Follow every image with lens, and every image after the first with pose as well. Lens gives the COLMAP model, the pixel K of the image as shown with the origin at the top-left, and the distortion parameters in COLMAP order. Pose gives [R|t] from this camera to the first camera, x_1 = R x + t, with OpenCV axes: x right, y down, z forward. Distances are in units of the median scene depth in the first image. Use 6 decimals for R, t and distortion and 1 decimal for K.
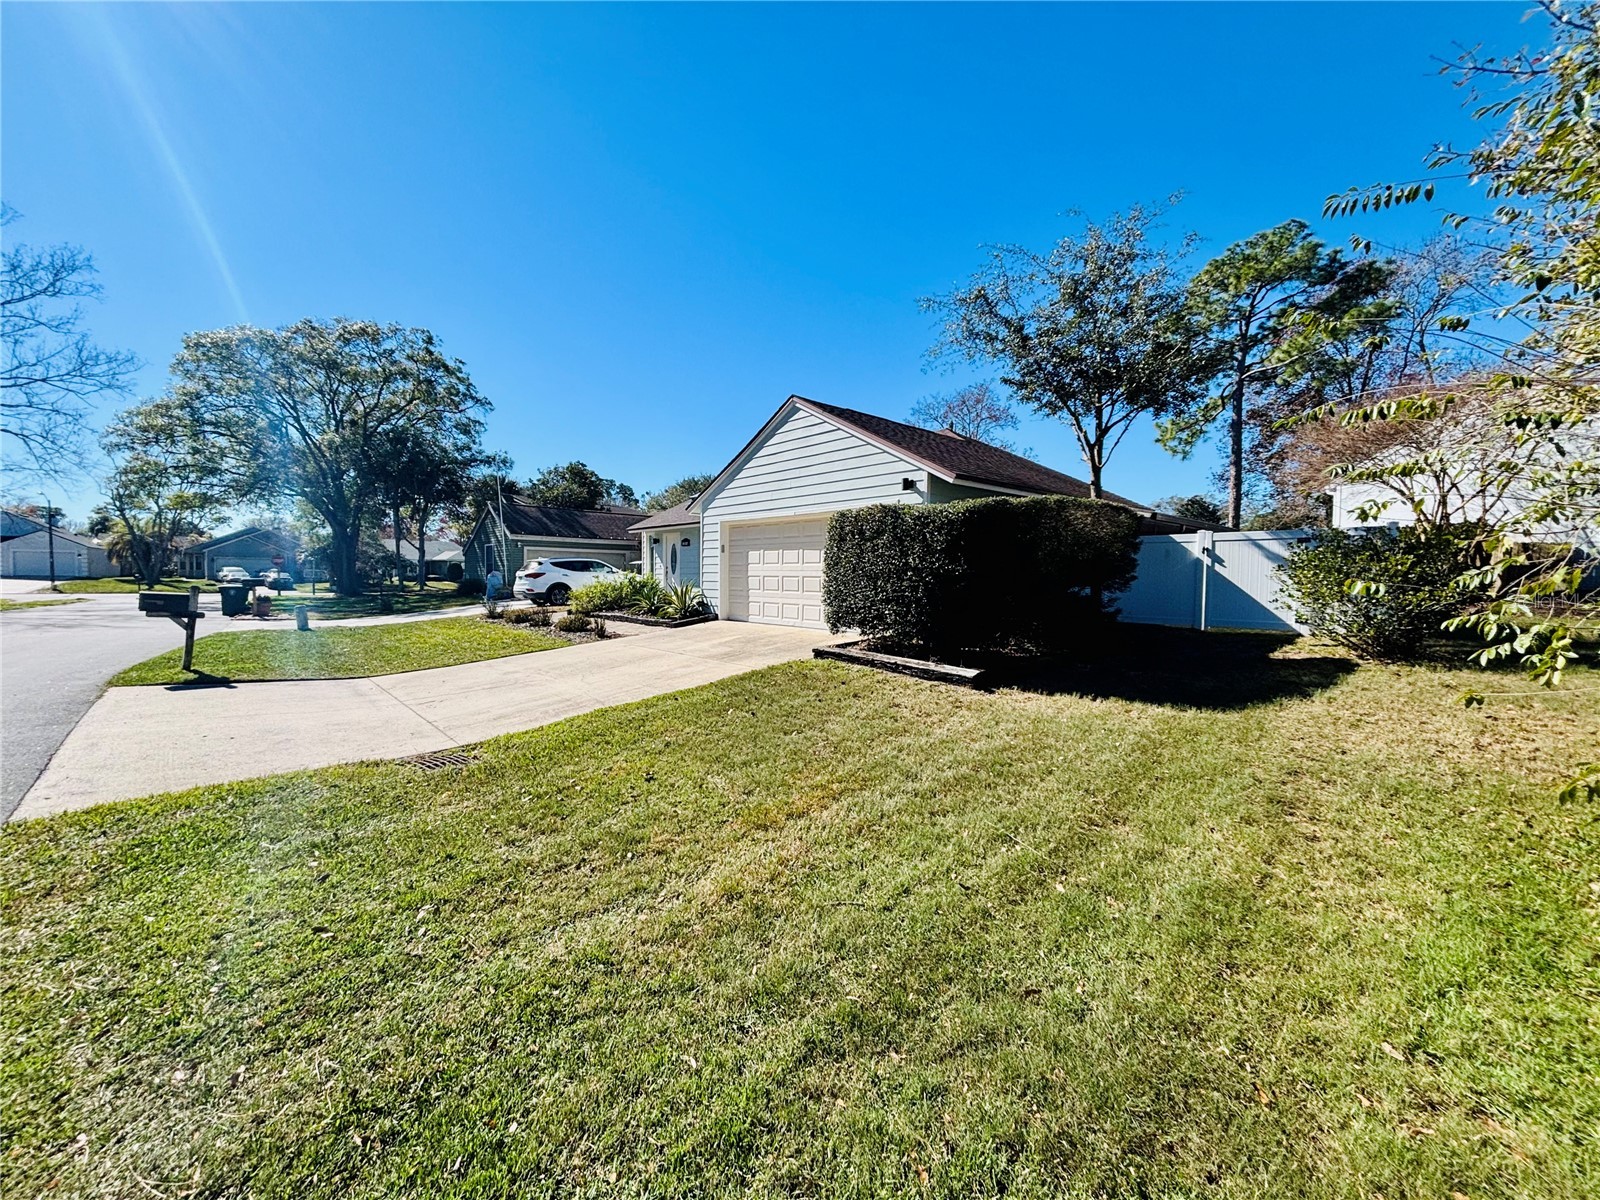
lens RADIAL K [[645.3, 0, 804.1], [0, 645.3, 594.7], [0, 0, 1]] dist [0.003783, -0.001208]
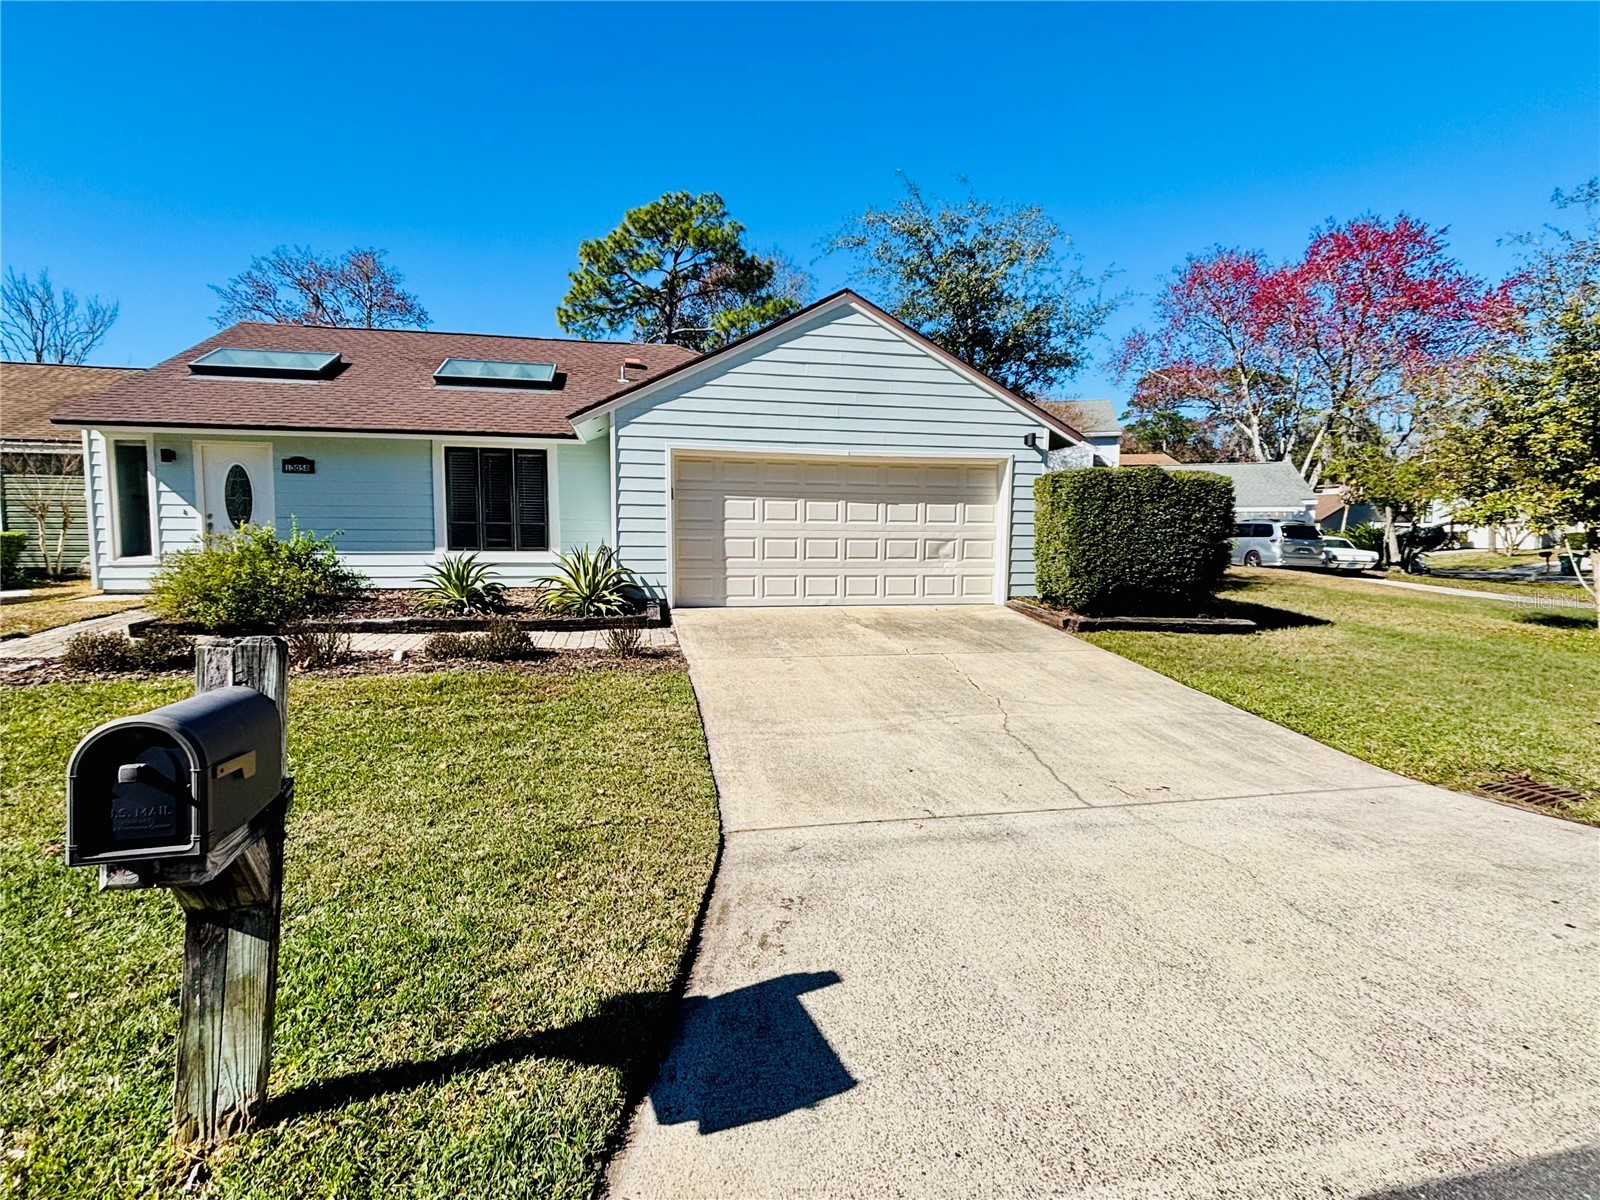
lens RADIAL K [[756.4, 0, 803.9], [0, 756.4, 594.2], [0, 0, 1]] dist [-0.002105, -0.000511]
pose [[0.503121, -0.078665, 0.860628, -0.728126], [0.020004, 0.996642, 0.079404, -0.030356], [-0.863984, -0.022734, 0.503005, 0.544437]]
